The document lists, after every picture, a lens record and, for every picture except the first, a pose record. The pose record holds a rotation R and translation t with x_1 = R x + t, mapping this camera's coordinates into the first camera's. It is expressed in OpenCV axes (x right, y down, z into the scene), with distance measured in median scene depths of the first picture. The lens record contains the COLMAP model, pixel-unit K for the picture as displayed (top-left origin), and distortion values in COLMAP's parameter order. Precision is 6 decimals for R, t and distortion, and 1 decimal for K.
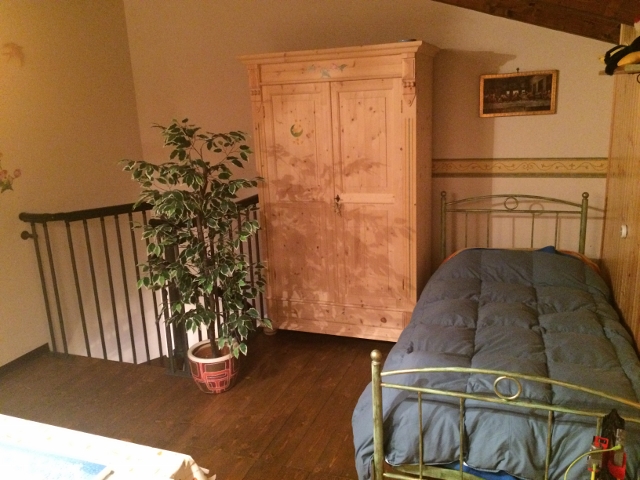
lens RADIAL K [[544.8, 0, 321.7], [0, 544.8, 240.9], [0, 0, 1]] dist [0.074673, -0.100366]
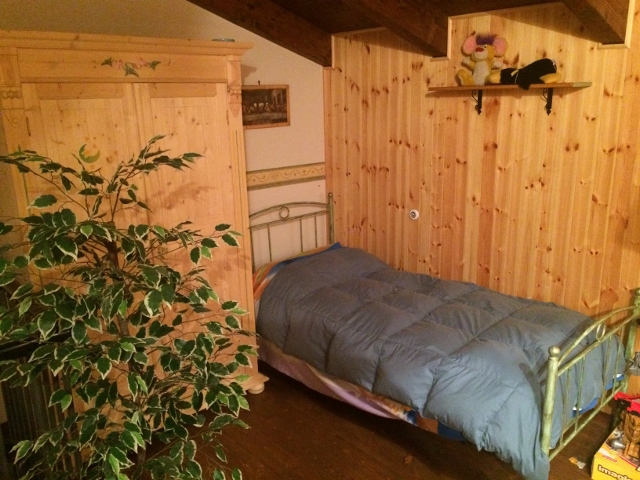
lens RADIAL K [[544.8, 0, 305.2], [0, 544.8, 246.0], [0, 0, 1]] dist [0.074673, -0.100366]
pose [[0.481006, -0.200228, 0.853546, -0.522982], [0.219960, 0.969993, 0.103589, -0.105175], [-0.848676, 0.137920, 0.510615, 0.455803]]
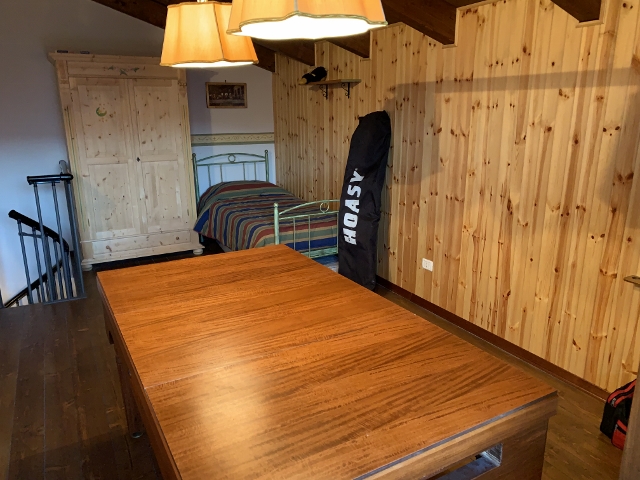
lens RADIAL K [[481.9, 0, 313.1], [0, 481.9, 241.8], [0, 0, 1]] dist [0.057046, -0.058081]
pose [[0.675408, -0.161999, 0.719430, -0.631686], [0.164618, 0.984076, 0.067046, 0.127252], [-0.718835, 0.073148, 0.691321, -0.209764]]
